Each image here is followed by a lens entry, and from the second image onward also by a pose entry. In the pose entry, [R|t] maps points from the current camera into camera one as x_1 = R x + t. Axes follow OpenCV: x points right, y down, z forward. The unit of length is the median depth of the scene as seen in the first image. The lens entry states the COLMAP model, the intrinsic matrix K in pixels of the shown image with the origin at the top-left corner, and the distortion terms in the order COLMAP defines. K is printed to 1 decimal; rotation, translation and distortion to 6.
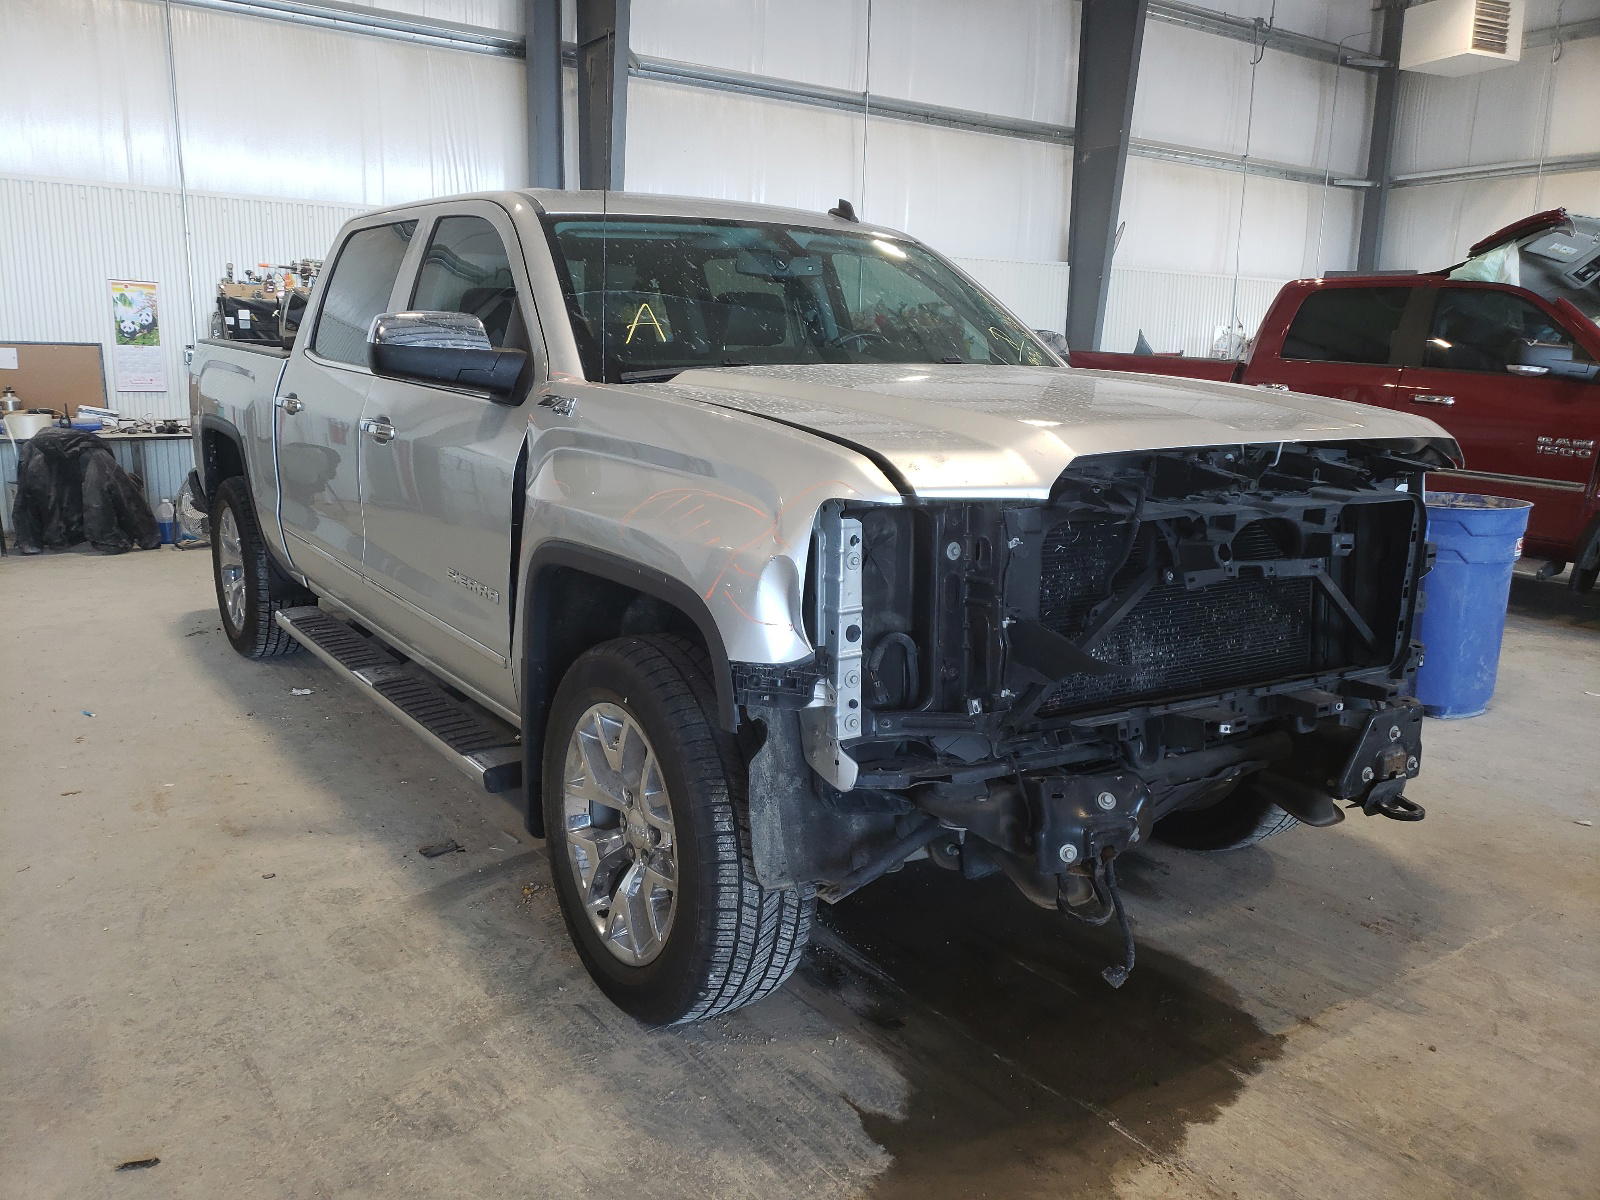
lens RADIAL K [[1265.2, 0, 805.0], [0, 1265.2, 590.0], [0, 0, 1]] dist [0.047805, -0.034806]
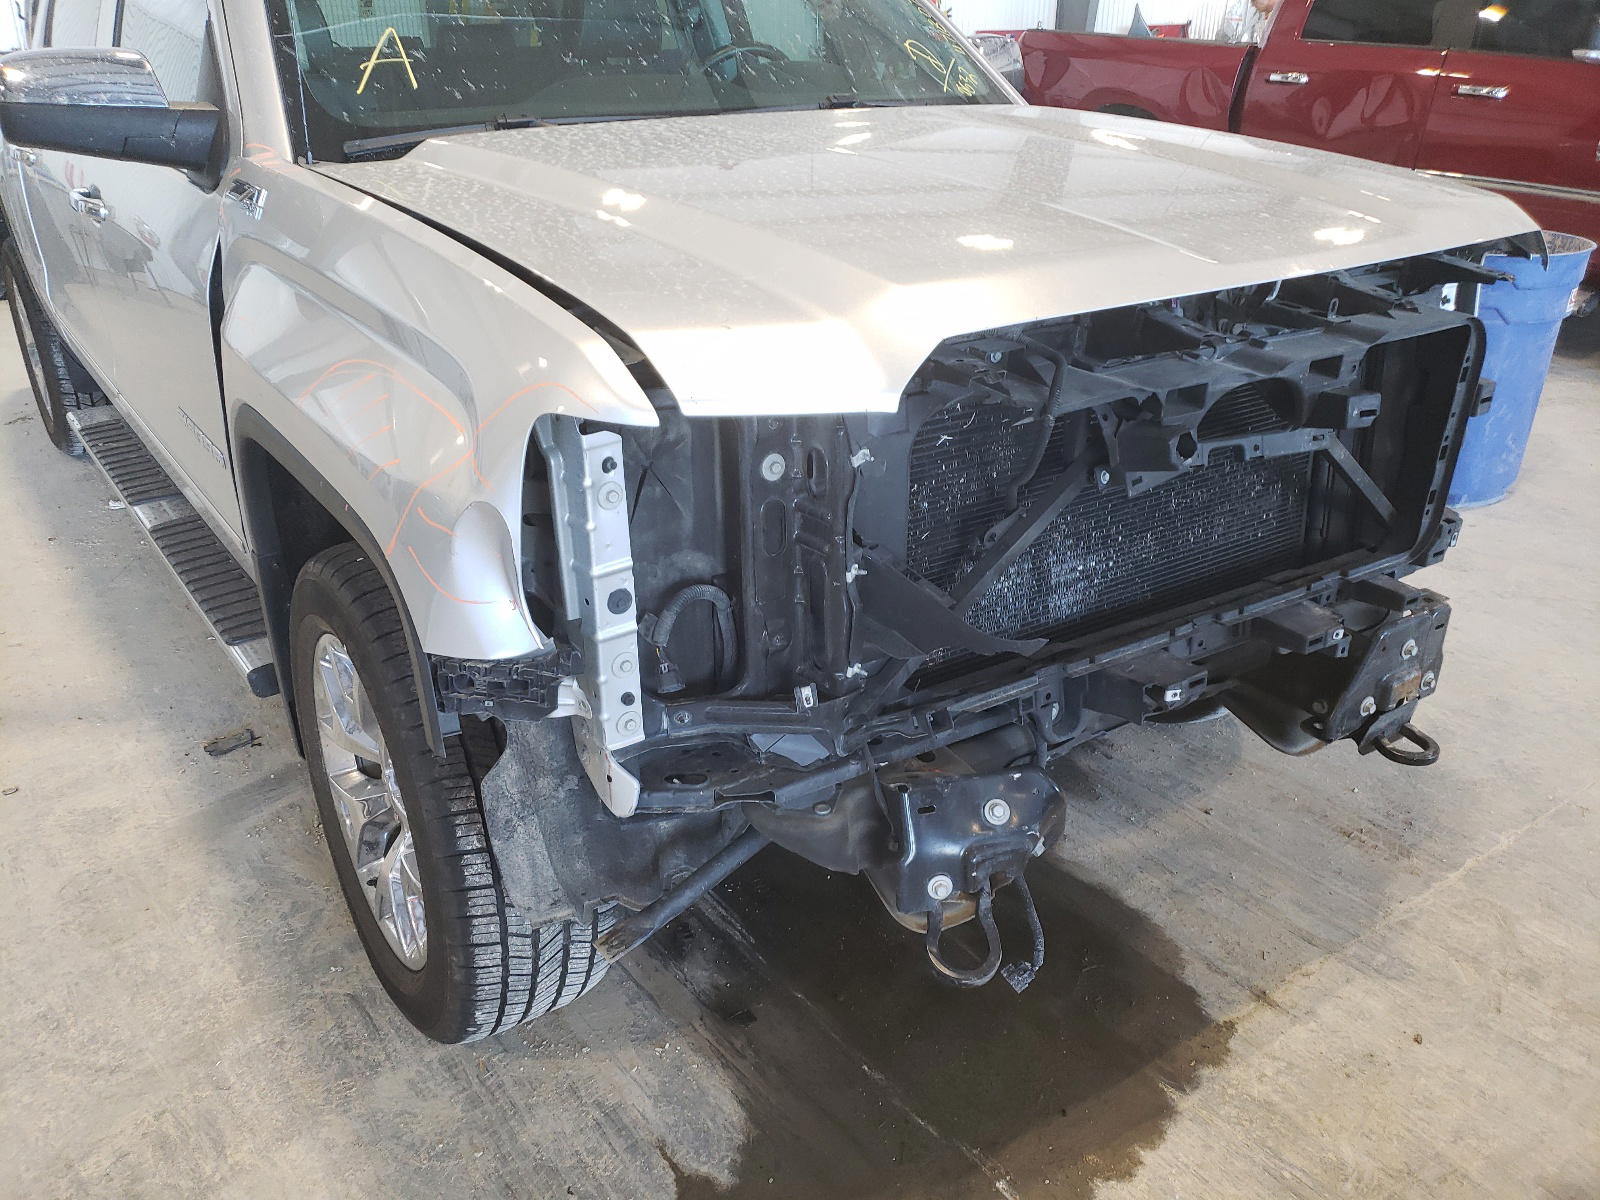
lens RADIAL K [[1265.2, 0, 790.2], [0, 1265.2, 605.0], [0, 0, 1]] dist [0.047805, -0.034806]
pose [[0.999799, -0.019111, -0.006122, 0.116590], [0.020026, 0.969749, 0.243283, -0.109068], [0.001287, -0.243356, 0.969936, 0.310682]]
